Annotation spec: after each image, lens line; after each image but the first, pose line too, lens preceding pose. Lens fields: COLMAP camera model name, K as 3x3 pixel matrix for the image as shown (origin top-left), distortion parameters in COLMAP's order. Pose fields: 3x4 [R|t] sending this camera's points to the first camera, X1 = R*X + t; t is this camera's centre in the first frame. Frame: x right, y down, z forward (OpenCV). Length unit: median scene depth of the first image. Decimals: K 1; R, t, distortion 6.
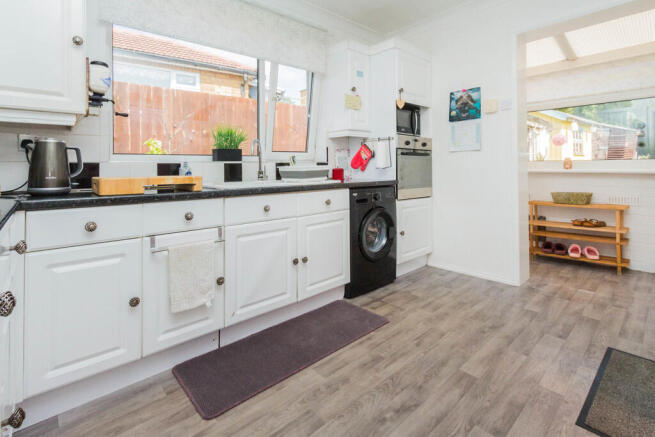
lens RADIAL K [[309.0, 0, 327.5], [0, 309.0, 218.5], [0, 0, 1]] dist [0.001831, 0.000184]
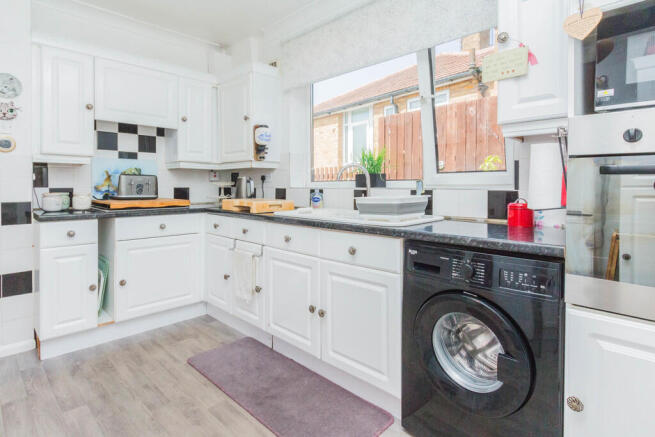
lens RADIAL K [[350.5, 0, 326.1], [0, 350.5, 234.0], [0, 0, 1]] dist [-0.001079, 0.000044]
pose [[0.044639, 0.151952, -0.987379, 0.909296], [-0.159968, 0.976698, 0.143076, -0.227126], [0.986112, 0.151562, 0.067907, 1.058637]]
